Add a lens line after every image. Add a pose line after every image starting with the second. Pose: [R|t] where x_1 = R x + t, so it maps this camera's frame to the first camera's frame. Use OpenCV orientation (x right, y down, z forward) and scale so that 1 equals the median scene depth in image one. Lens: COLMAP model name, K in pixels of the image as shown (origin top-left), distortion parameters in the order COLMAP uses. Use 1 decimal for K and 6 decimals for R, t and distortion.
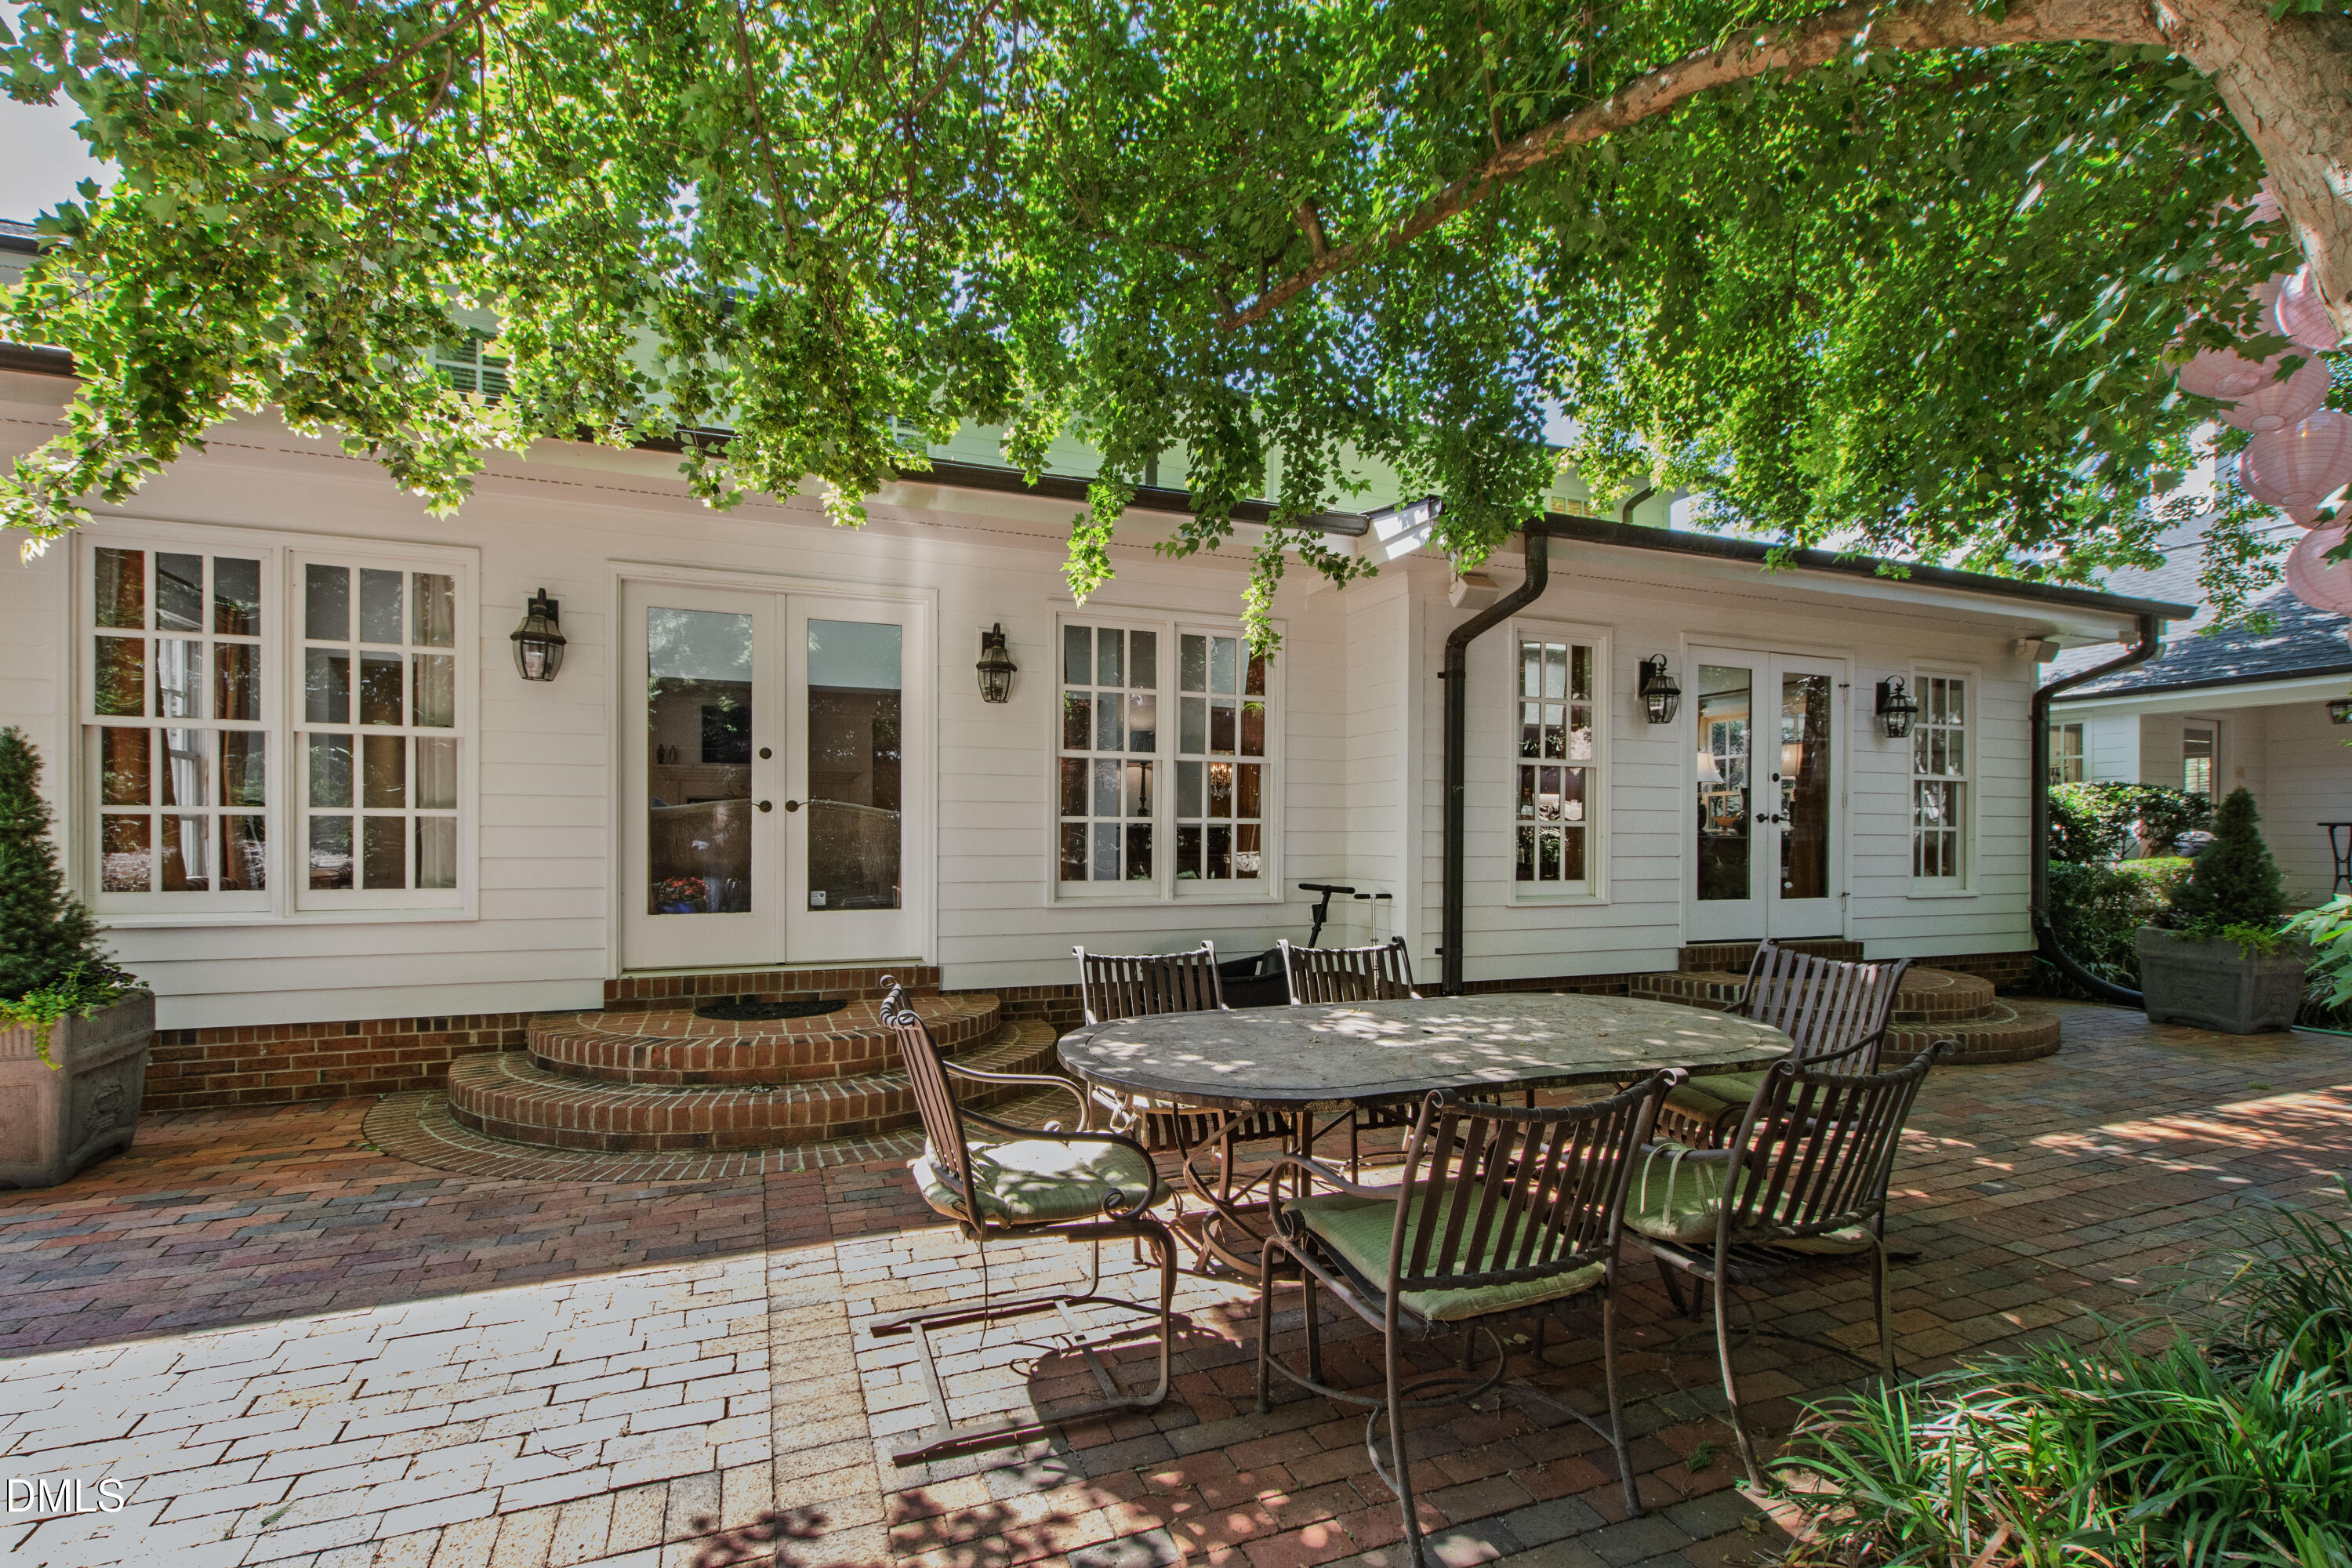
lens RADIAL K [[1050.1, 0, 1175.2], [0, 1050.1, 833.5], [0, 0, 1]] dist [-0.001578, -0.000214]
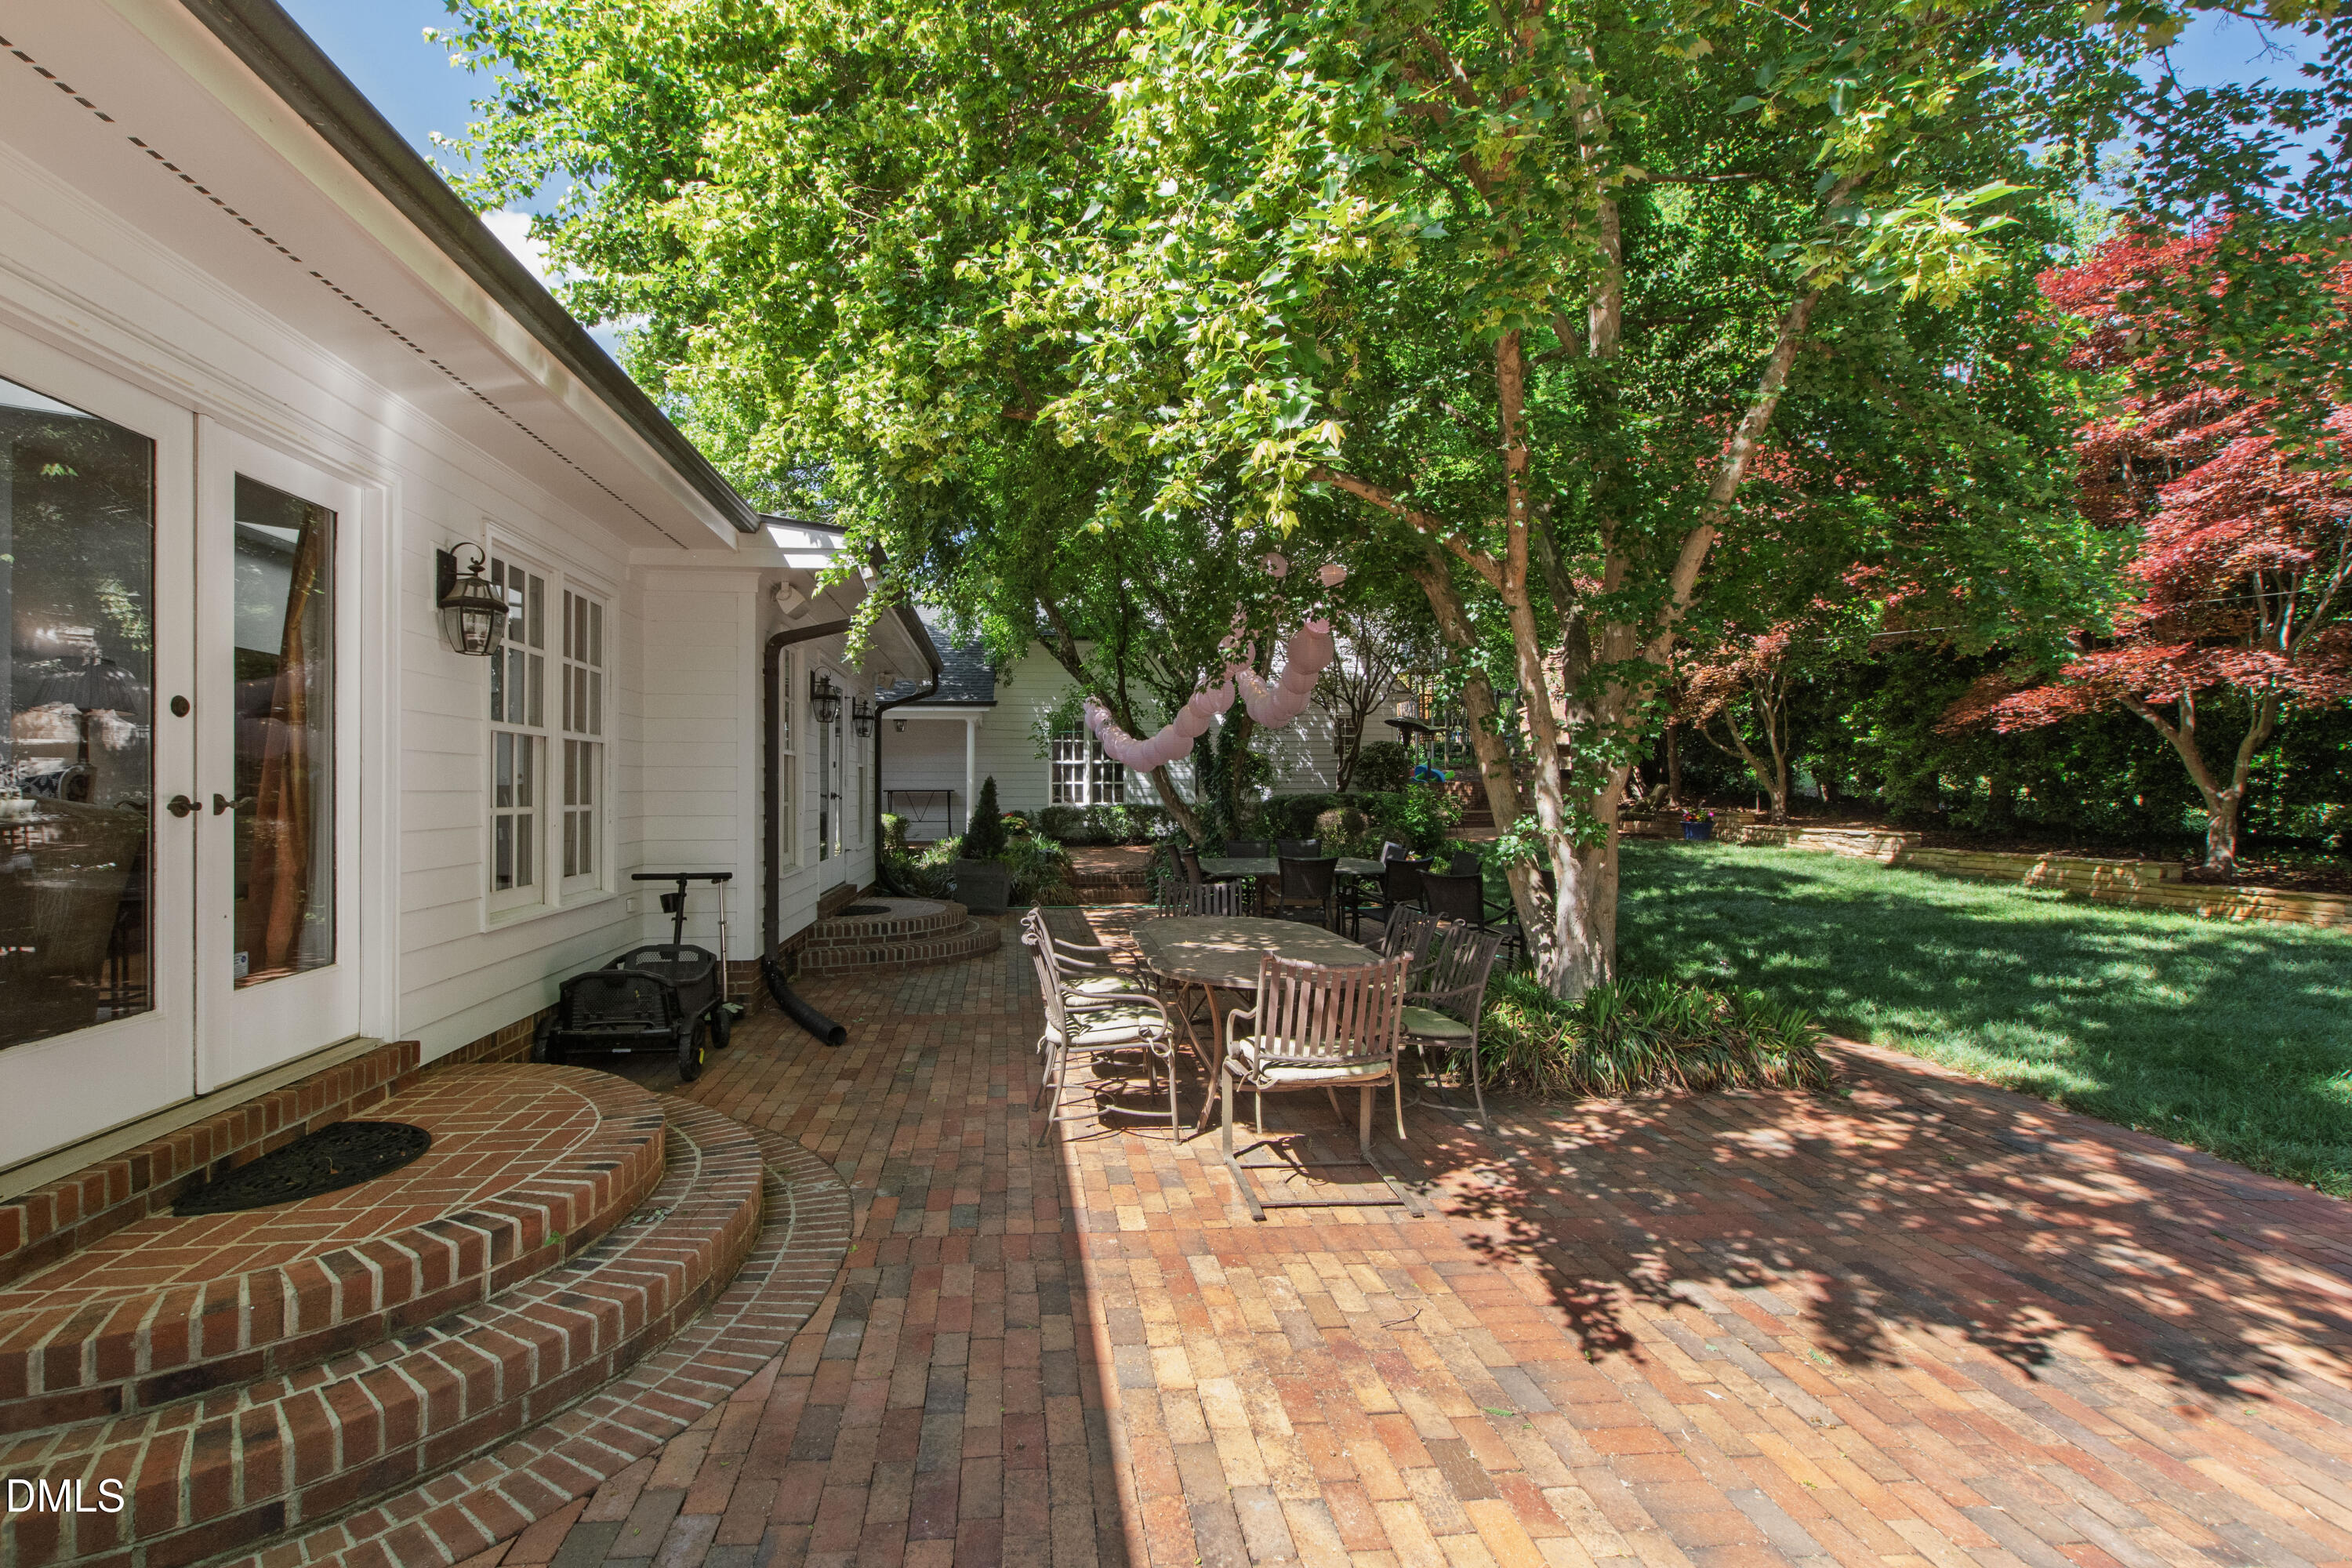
lens RADIAL K [[1030.7, 0, 1176.0], [0, 1030.7, 784.0], [0, 0, 1]] dist [-0.001672, -0.000276]
pose [[0.244465, -0.002098, 0.969656, -0.954908], [0.006932, 0.999976, 0.000416, -0.042155], [-0.969633, 0.006620, 0.244474, 0.478989]]
